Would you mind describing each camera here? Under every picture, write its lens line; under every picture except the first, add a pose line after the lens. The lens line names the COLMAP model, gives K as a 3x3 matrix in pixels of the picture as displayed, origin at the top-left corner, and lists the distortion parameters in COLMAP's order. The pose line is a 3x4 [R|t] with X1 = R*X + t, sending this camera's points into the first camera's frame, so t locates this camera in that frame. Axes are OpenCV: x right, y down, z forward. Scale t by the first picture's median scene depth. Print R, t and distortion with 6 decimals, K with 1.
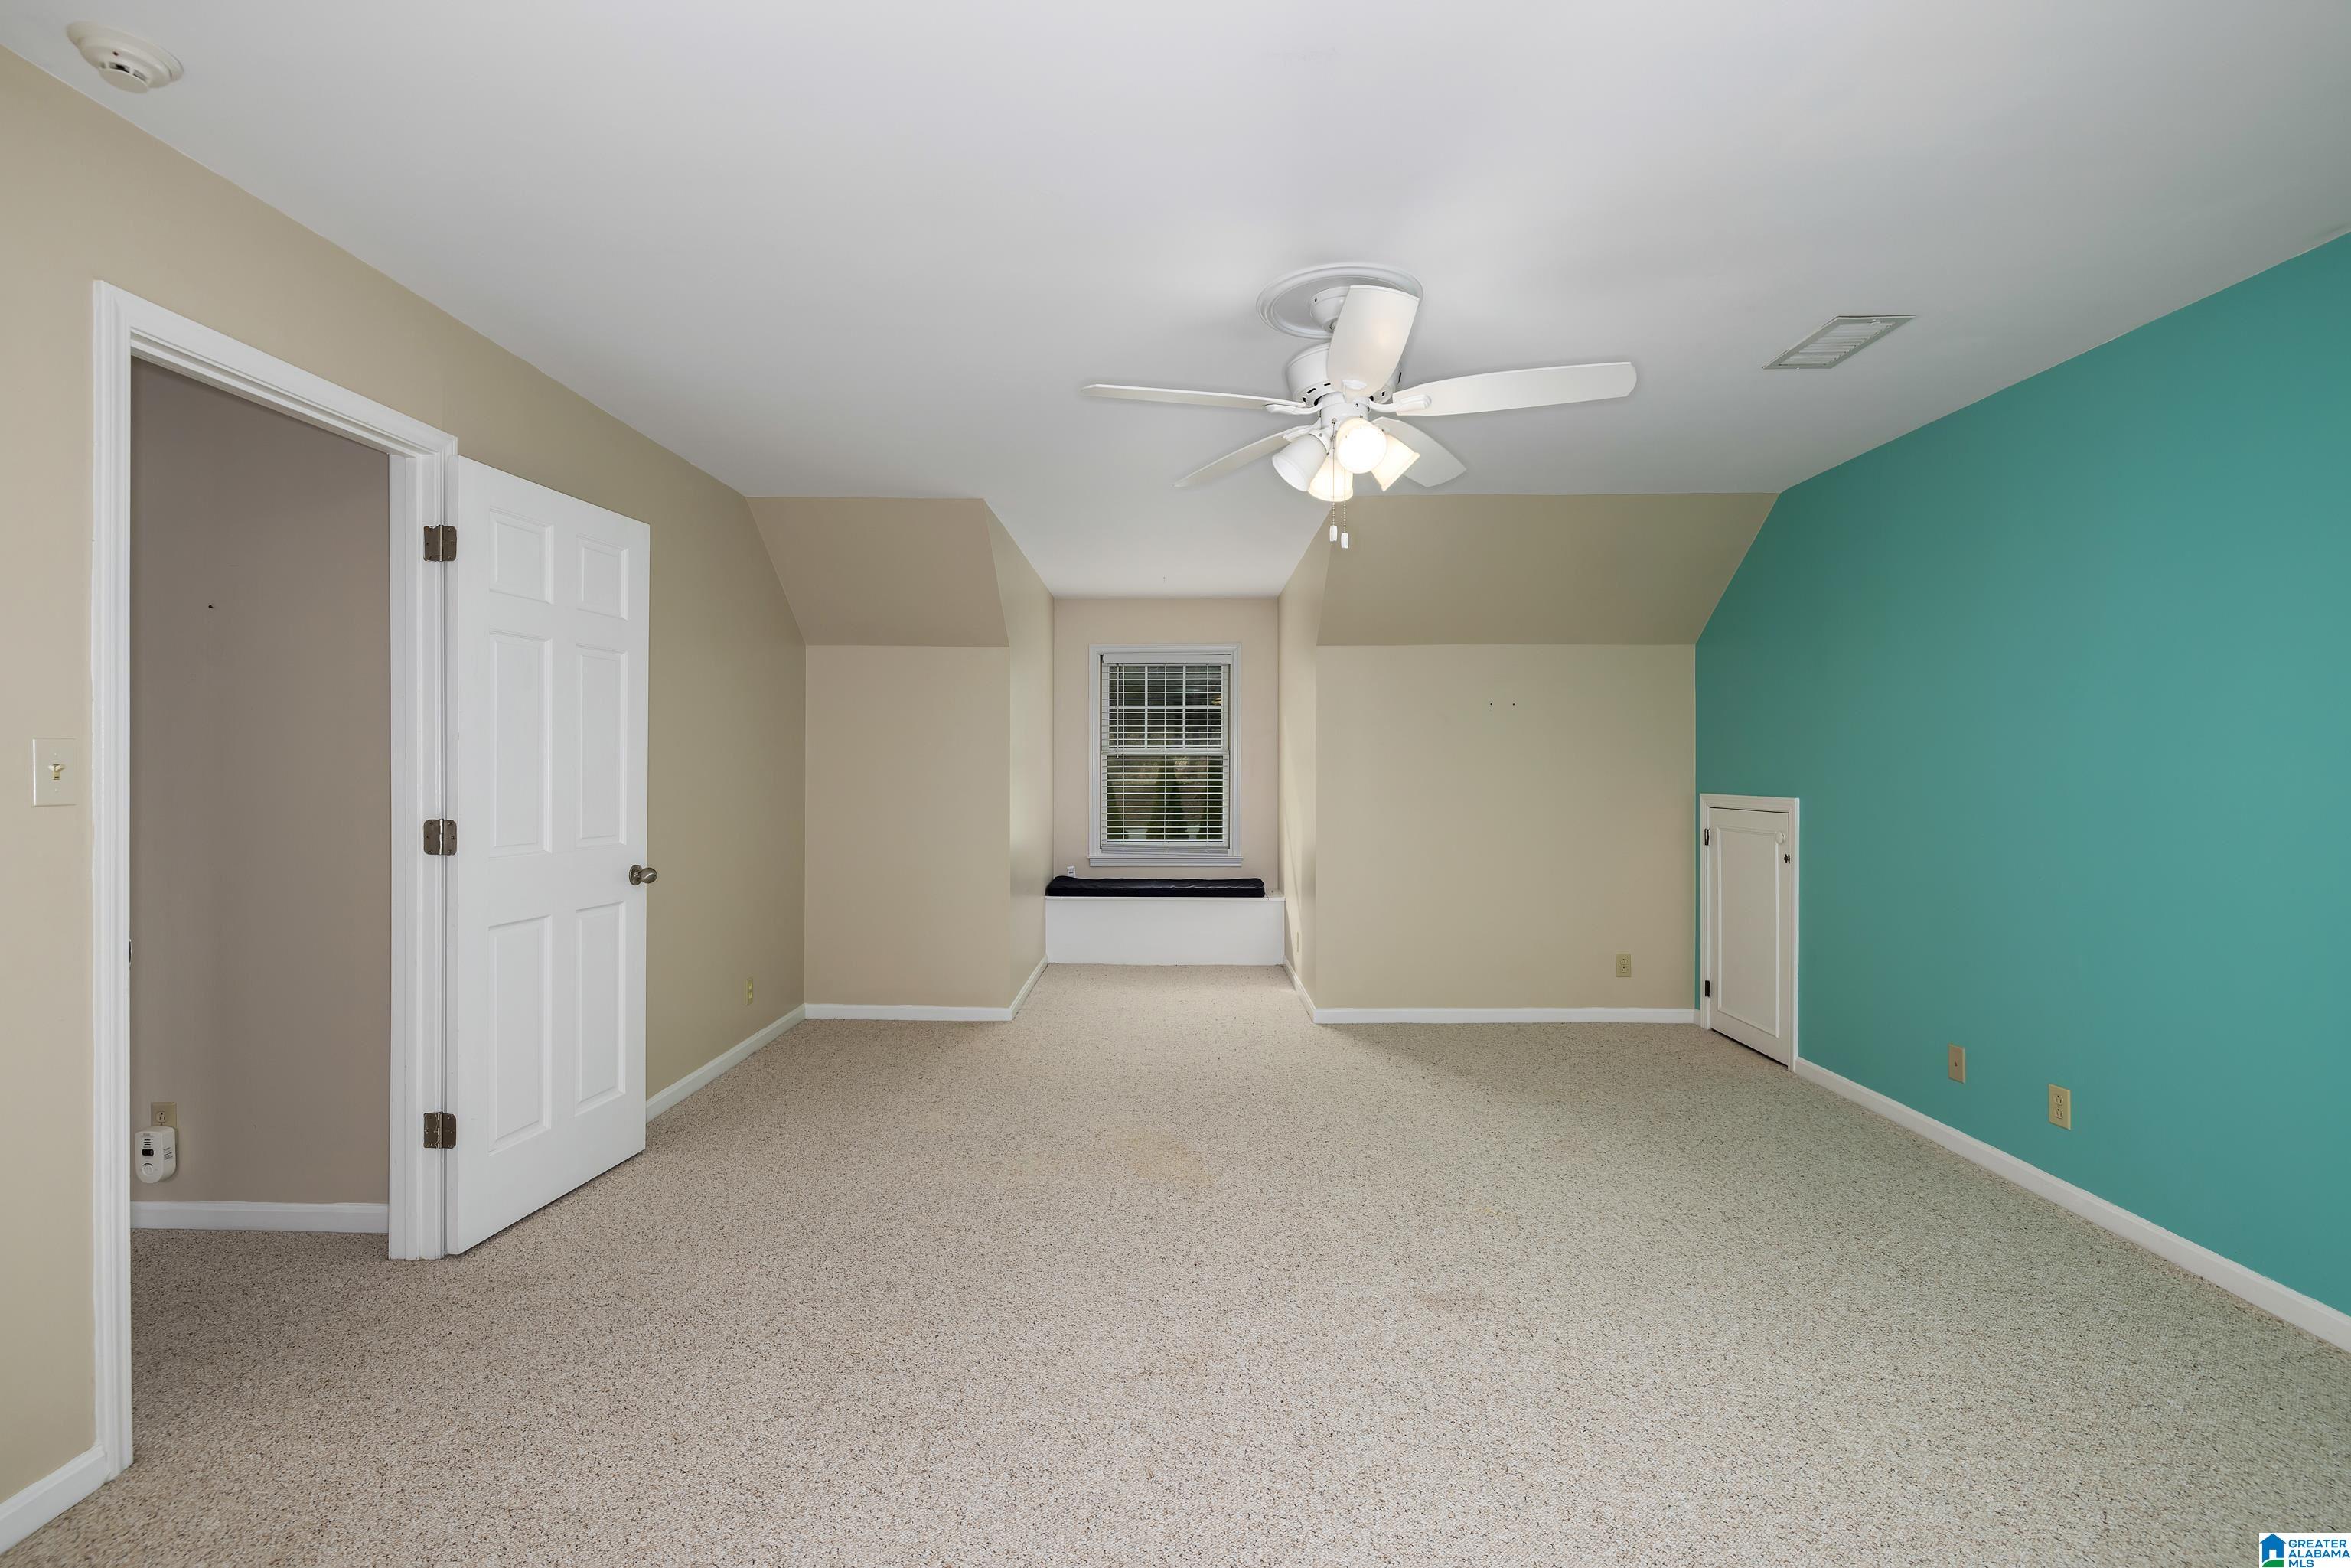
lens RADIAL K [[1074.4, 0, 1171.5], [0, 1074.4, 711.4], [0, 0, 1]] dist [-0.000493, -0.000038]
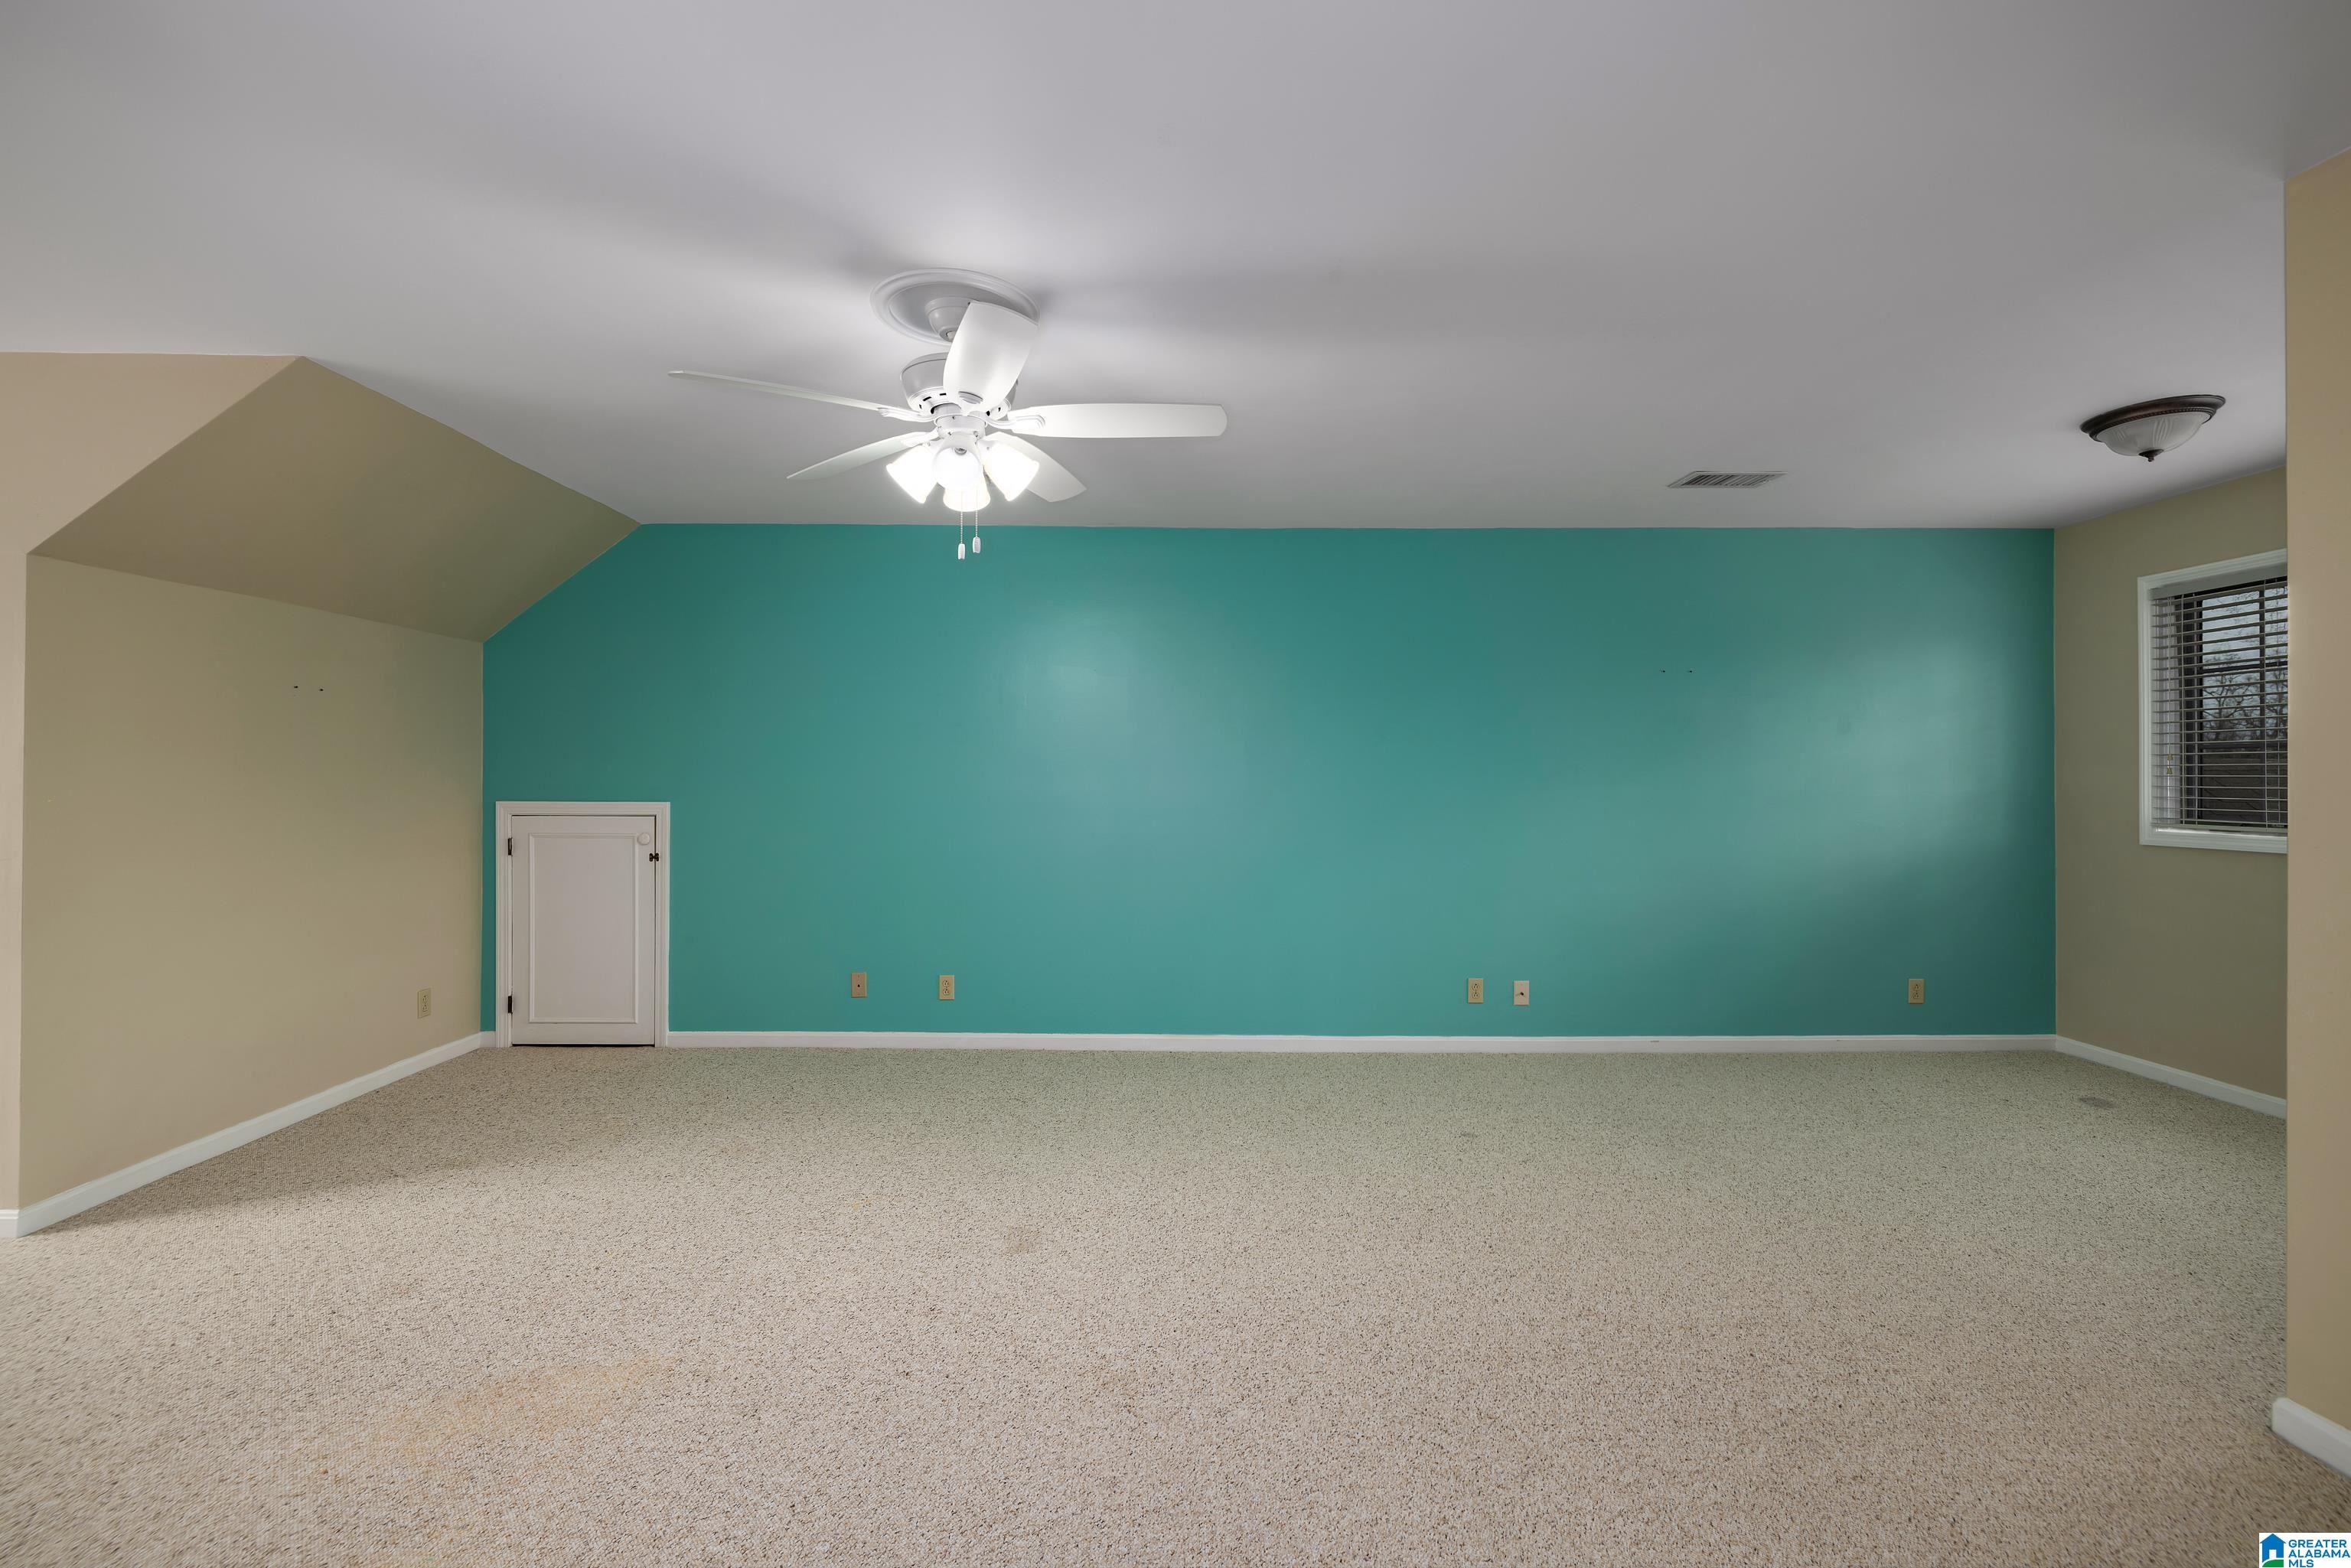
lens RADIAL K [[983.1, 0, 1175.5], [0, 983.1, 784.0], [0, 0, 1]] dist [-0.002157, -0.000159]
pose [[-0.030624, -0.009023, 0.999490, -0.519057], [-0.053229, 0.998555, 0.007384, 0.031211], [-0.998113, -0.052976, -0.031060, 0.592045]]
